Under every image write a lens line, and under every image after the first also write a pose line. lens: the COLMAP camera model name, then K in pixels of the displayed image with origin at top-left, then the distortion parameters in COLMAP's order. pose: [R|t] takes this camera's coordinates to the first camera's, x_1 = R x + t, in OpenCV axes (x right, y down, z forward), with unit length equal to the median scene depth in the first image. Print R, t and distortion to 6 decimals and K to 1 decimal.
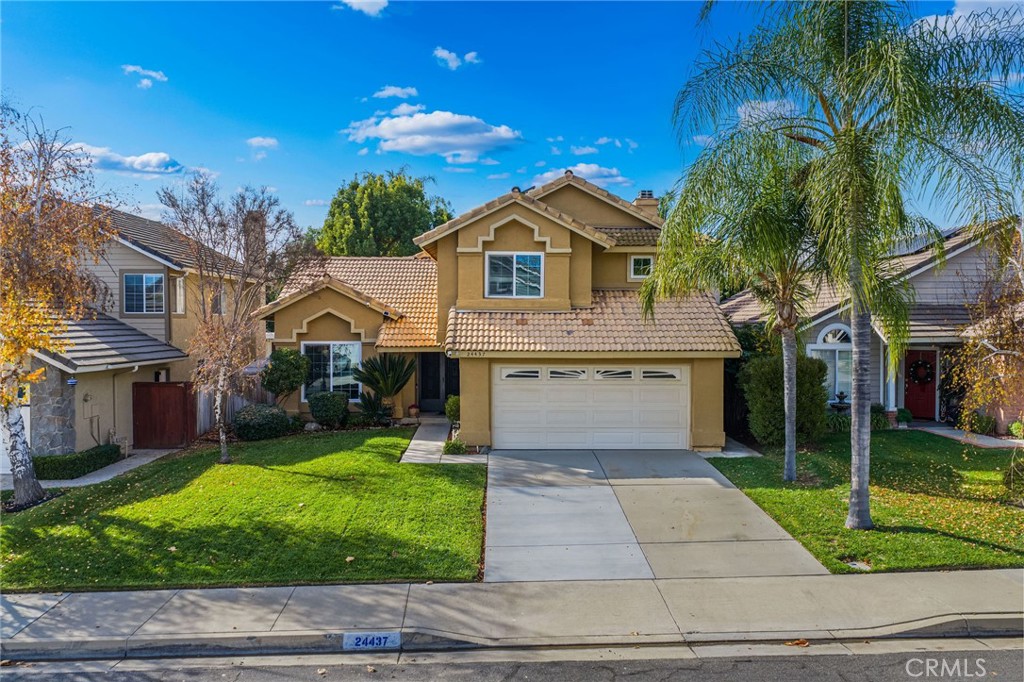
lens RADIAL K [[848.8, 0, 512.0], [0, 848.8, 341.0], [0, 0, 1]] dist [0.010310, -0.005525]
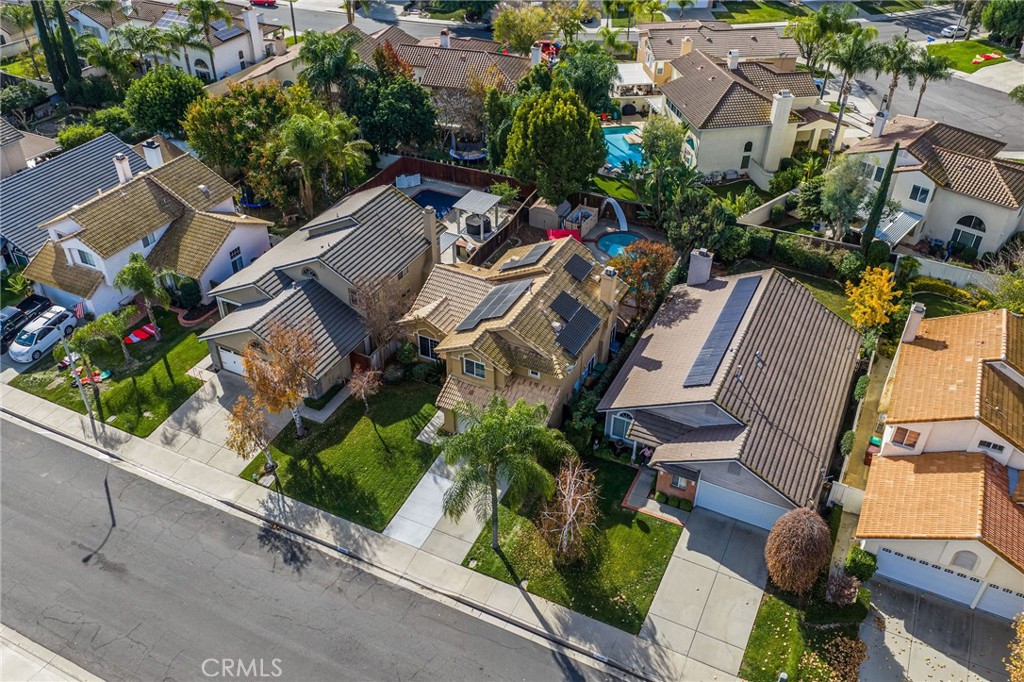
lens RADIAL K [[848.8, 0, 512.0], [0, 848.8, 341.0], [0, 0, 1]] dist [0.010310, -0.005525]
pose [[0.891458, 0.276318, -0.359096, 0.989972], [-0.022729, 0.818801, 0.573627, -1.610184], [0.452532, -0.503203, 0.736207, -0.692088]]
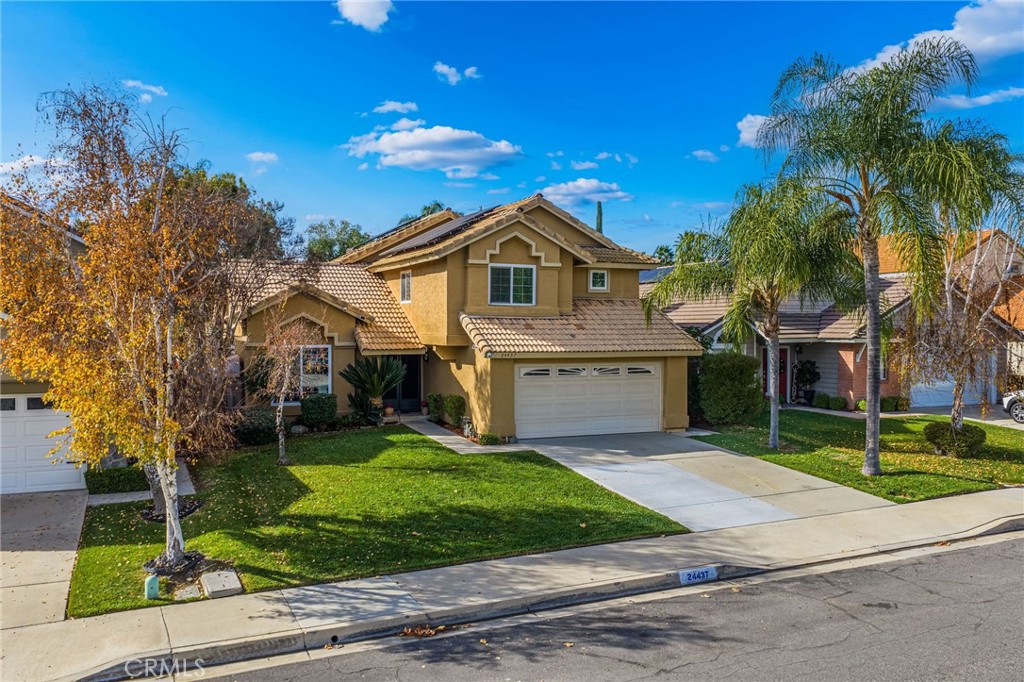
lens RADIAL K [[848.8, 0, 512.0], [0, 848.8, 341.0], [0, 0, 1]] dist [0.010310, -0.005525]
pose [[0.921332, -0.005397, 0.388740, -0.470805], [0.006278, 0.999980, -0.000997, -0.002308], [-0.388727, 0.003359, 0.921347, -0.042304]]
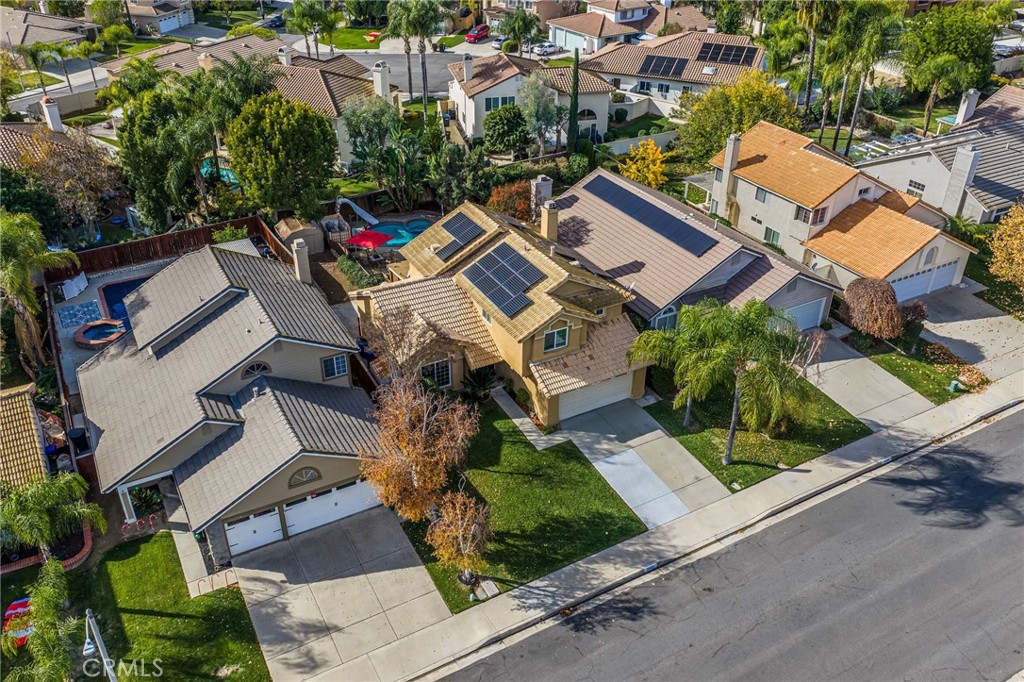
lens RADIAL K [[848.8, 0, 512.0], [0, 848.8, 341.0], [0, 0, 1]] dist [0.010310, -0.005525]
pose [[0.882418, -0.239081, 0.405189, -0.997169], [0.003994, 0.865028, 0.501708, -1.197207], [-0.470449, -0.441098, 0.764271, -0.563731]]
